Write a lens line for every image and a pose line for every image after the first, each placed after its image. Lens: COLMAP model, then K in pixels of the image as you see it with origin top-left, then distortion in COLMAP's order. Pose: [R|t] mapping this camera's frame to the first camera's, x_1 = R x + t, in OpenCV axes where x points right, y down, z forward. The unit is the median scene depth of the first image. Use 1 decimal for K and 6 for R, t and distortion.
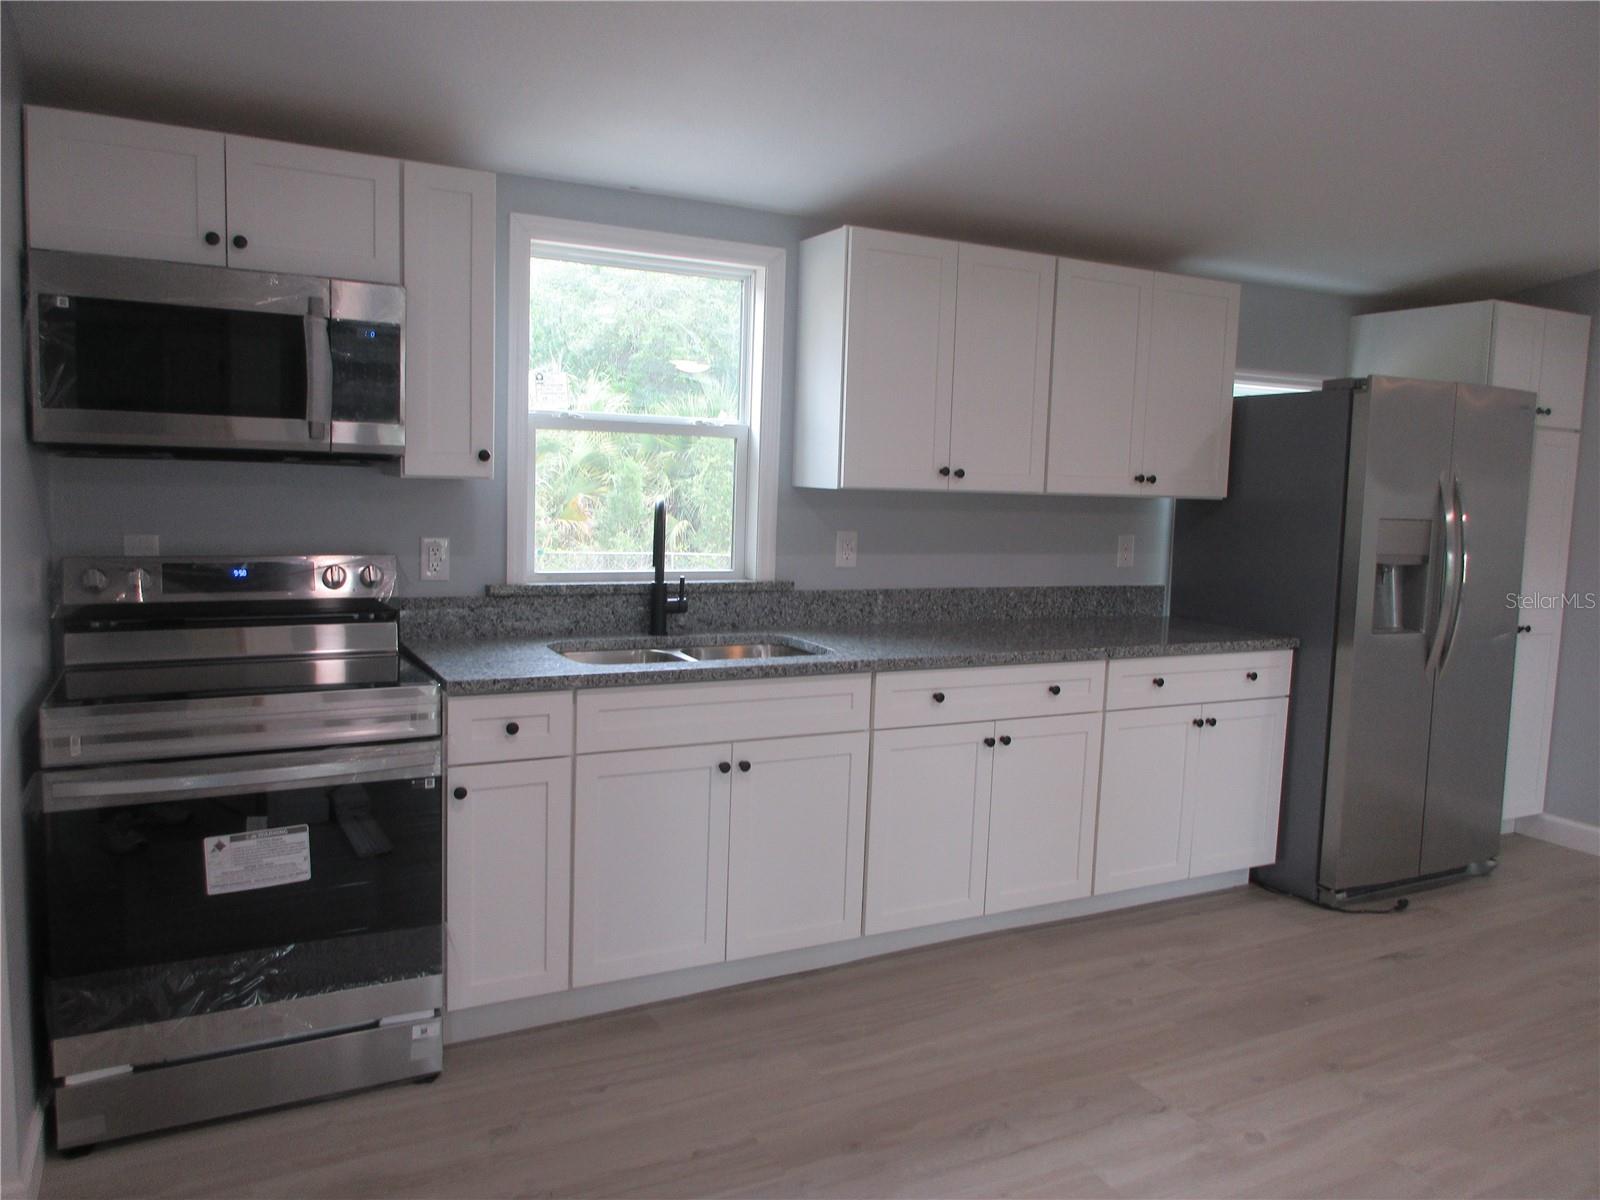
lens RADIAL K [[1176.1, 0, 795.0], [0, 1176.1, 598.9], [0, 0, 1]] dist [-0.007075, 0.005017]
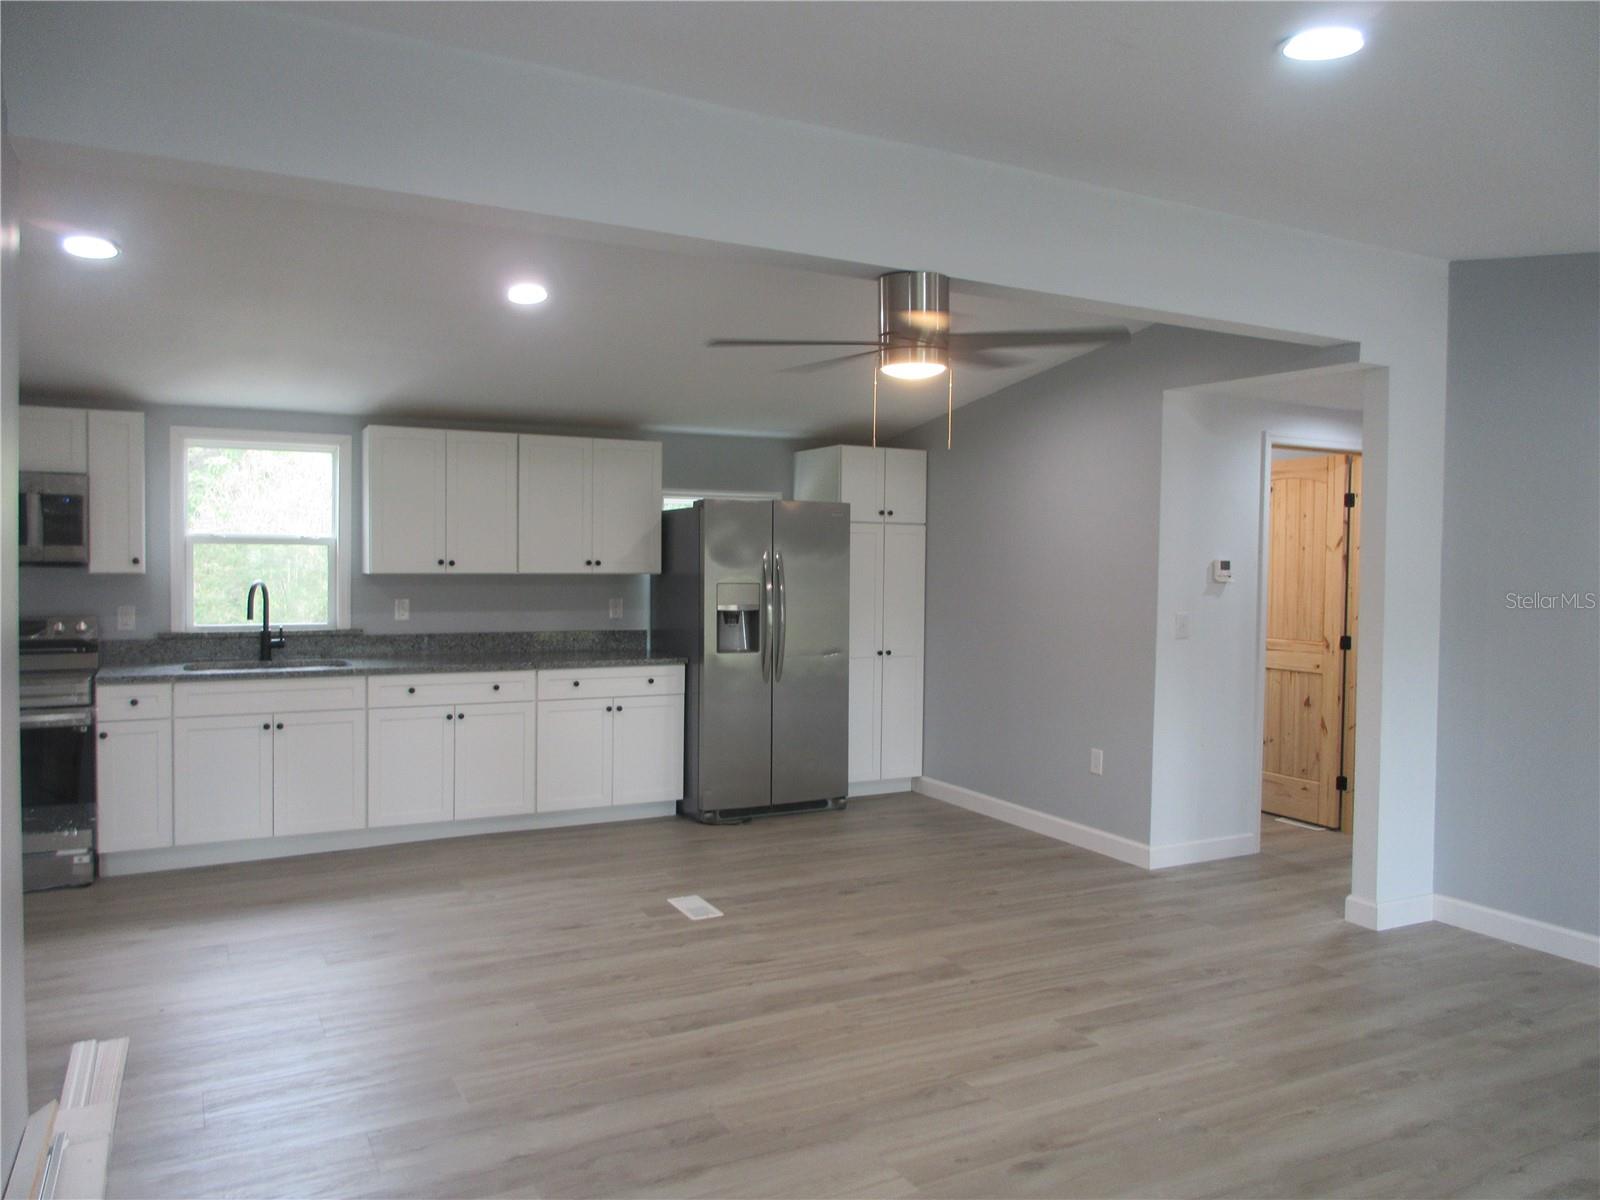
lens RADIAL K [[1176.1, 0, 795.0], [0, 1176.1, 598.9], [0, 0, 1]] dist [-0.007075, 0.005017]
pose [[0.999666, -0.025157, -0.005991, 0.646770], [0.024653, 0.997028, -0.072991, 0.082002], [0.007810, 0.072819, 0.997315, -0.693414]]
